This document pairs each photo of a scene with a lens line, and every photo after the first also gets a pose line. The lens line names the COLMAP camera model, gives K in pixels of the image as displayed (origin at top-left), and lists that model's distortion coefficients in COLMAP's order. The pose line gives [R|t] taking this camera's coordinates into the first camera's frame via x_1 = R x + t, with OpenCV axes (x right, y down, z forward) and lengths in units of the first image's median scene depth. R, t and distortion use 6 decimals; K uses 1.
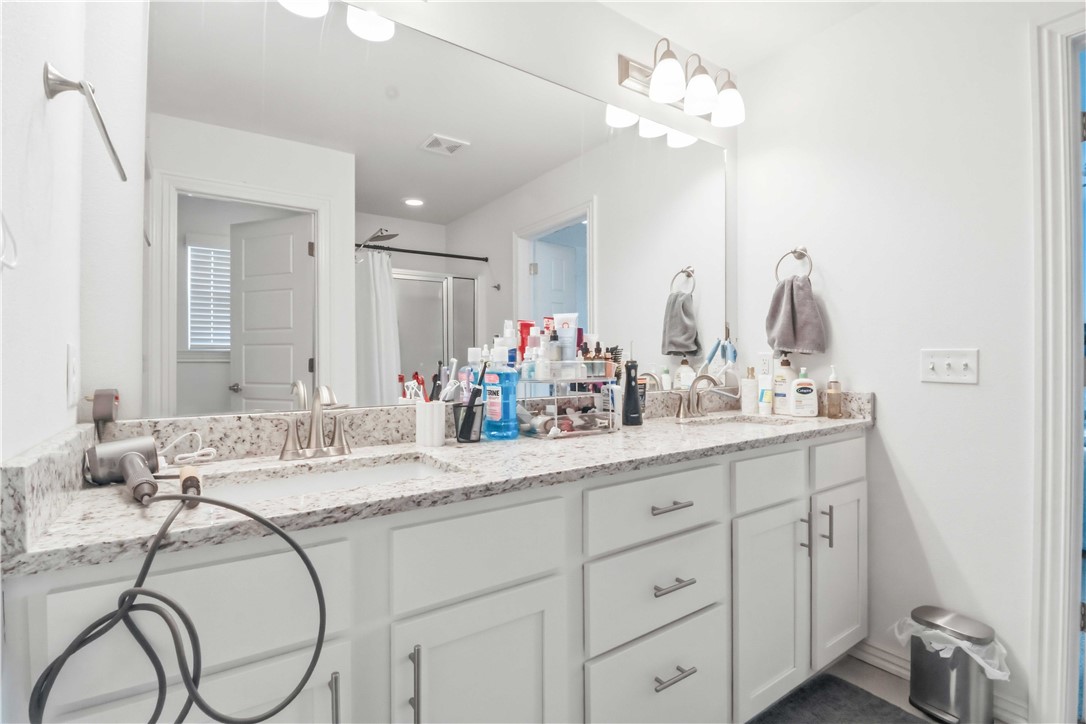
lens RADIAL K [[506.5, 0, 557.9], [0, 506.5, 350.5], [0, 0, 1]] dist [0.001083, -0.013133]
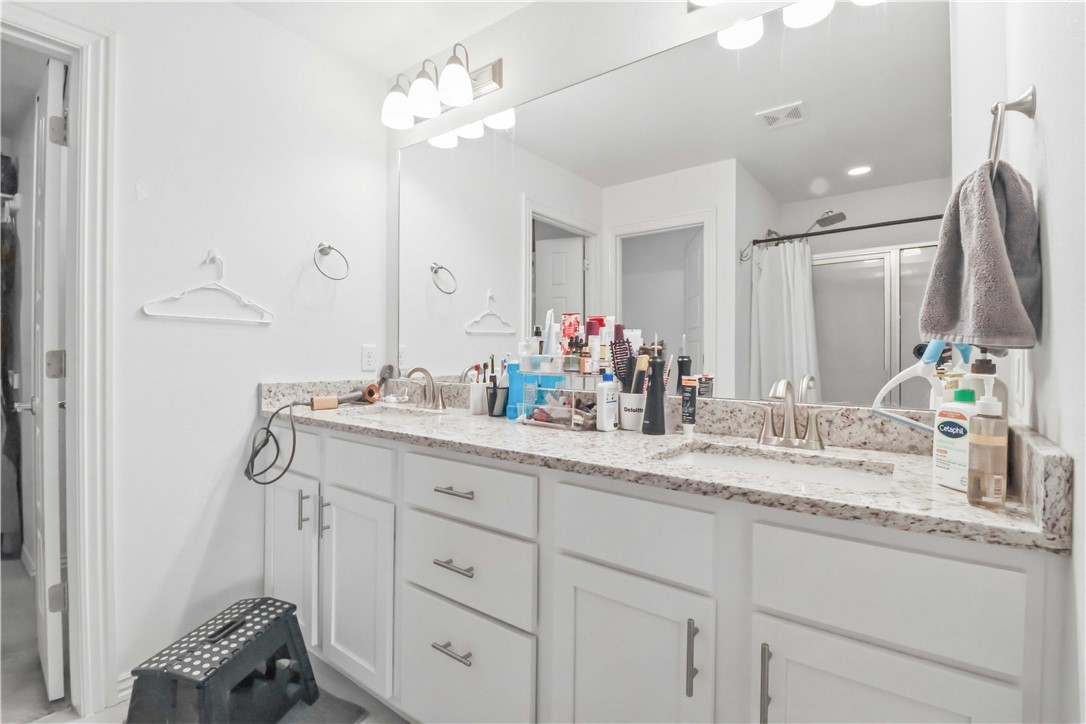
lens RADIAL K [[506.5, 0, 557.9], [0, 506.5, 350.5], [0, 0, 1]] dist [0.001083, -0.013133]
pose [[0.303965, -0.000088, -0.952683, 1.117997], [0.008990, 0.999956, 0.002776, 0.010076], [0.952641, -0.009409, 0.303952, 0.762239]]
